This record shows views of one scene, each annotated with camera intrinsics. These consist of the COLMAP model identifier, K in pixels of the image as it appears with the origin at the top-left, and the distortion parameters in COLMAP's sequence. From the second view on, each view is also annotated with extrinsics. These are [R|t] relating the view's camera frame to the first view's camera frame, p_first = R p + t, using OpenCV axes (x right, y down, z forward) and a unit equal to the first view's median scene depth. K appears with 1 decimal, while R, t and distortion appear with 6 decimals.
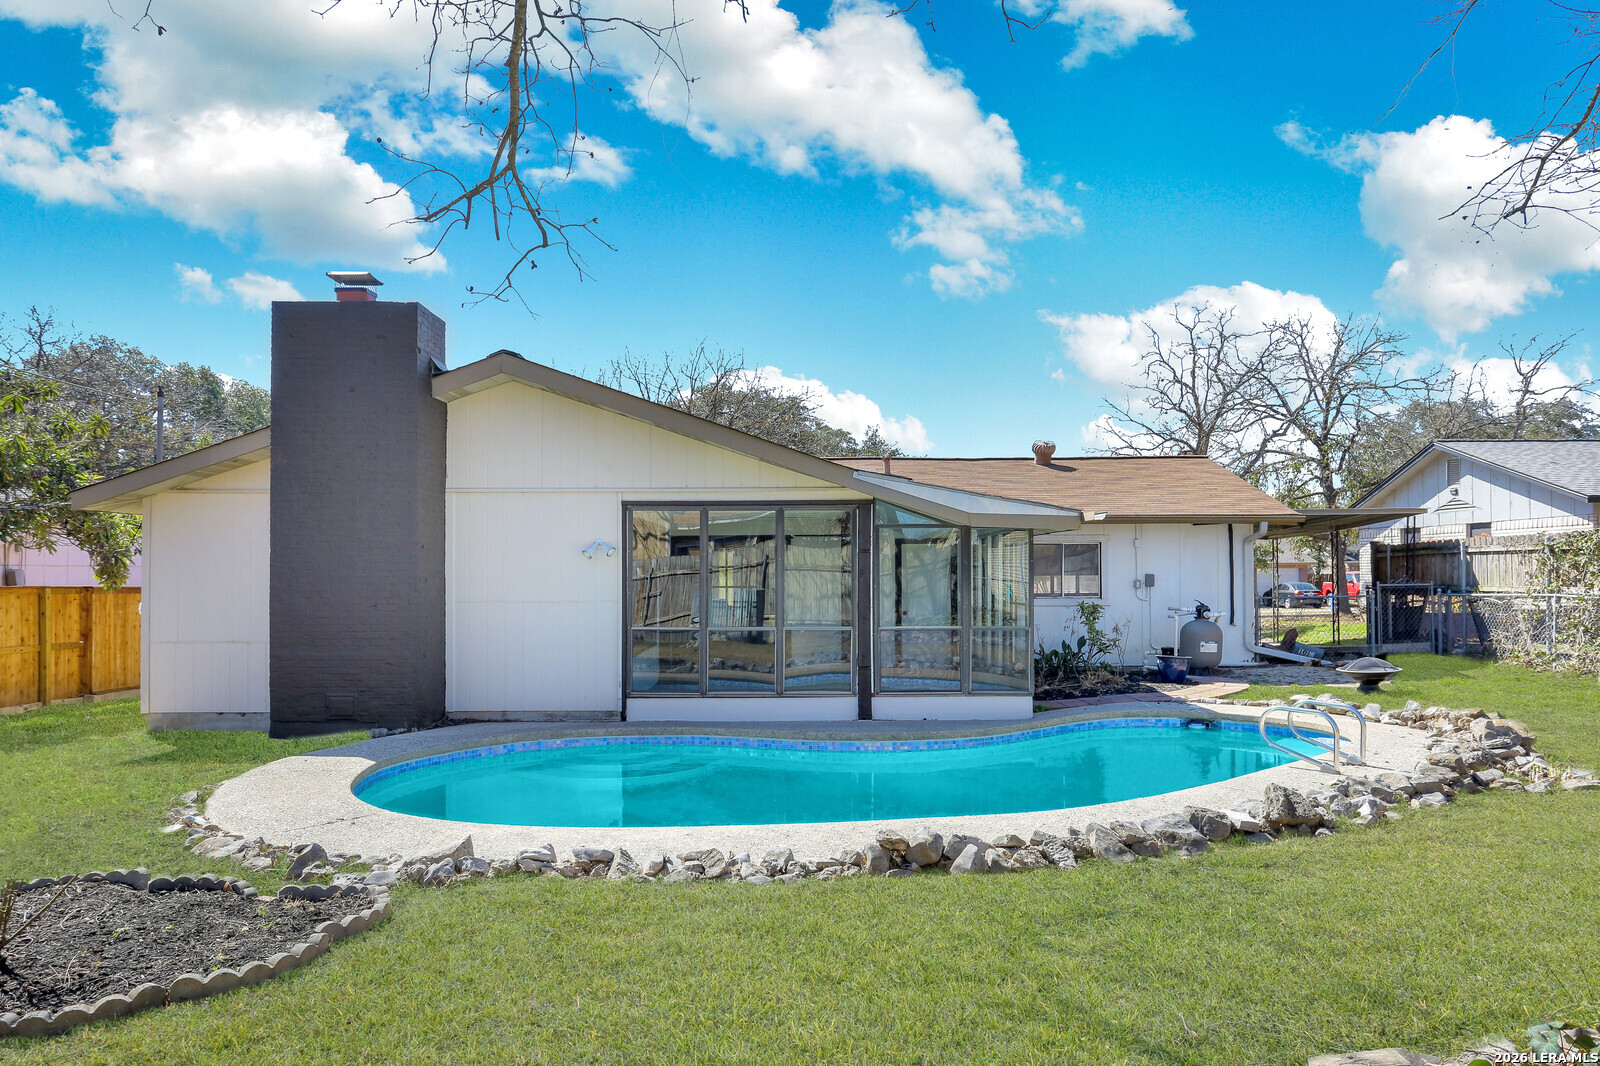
lens RADIAL K [[1065.6, 0, 800.2], [0, 1065.6, 534.4], [0, 0, 1]] dist [-0.010364, -0.001039]
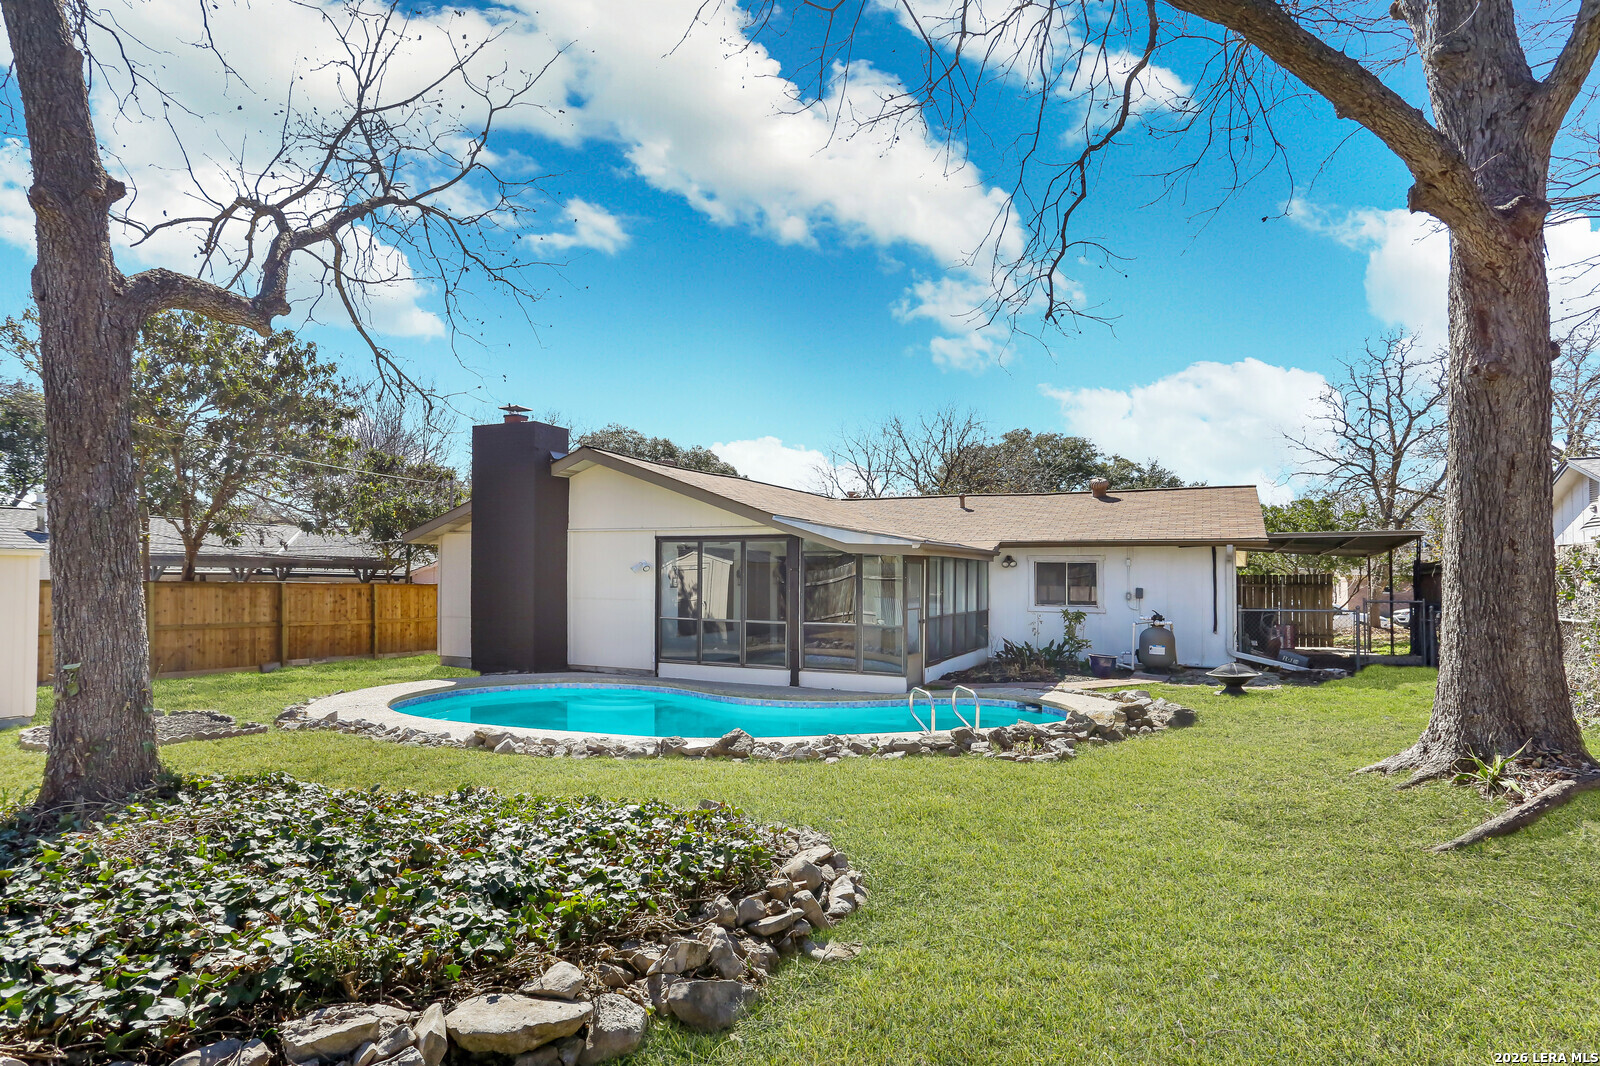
lens RADIAL K [[842.0, 0, 799.0], [0, 842.0, 532.4], [0, 0, 1]] dist [-0.022139, -0.000352]
pose [[0.909371, -0.009854, -0.415870, 0.537327], [0.002473, 0.999830, -0.018284, -0.013825], [0.415979, 0.015599, 0.909240, -0.038730]]
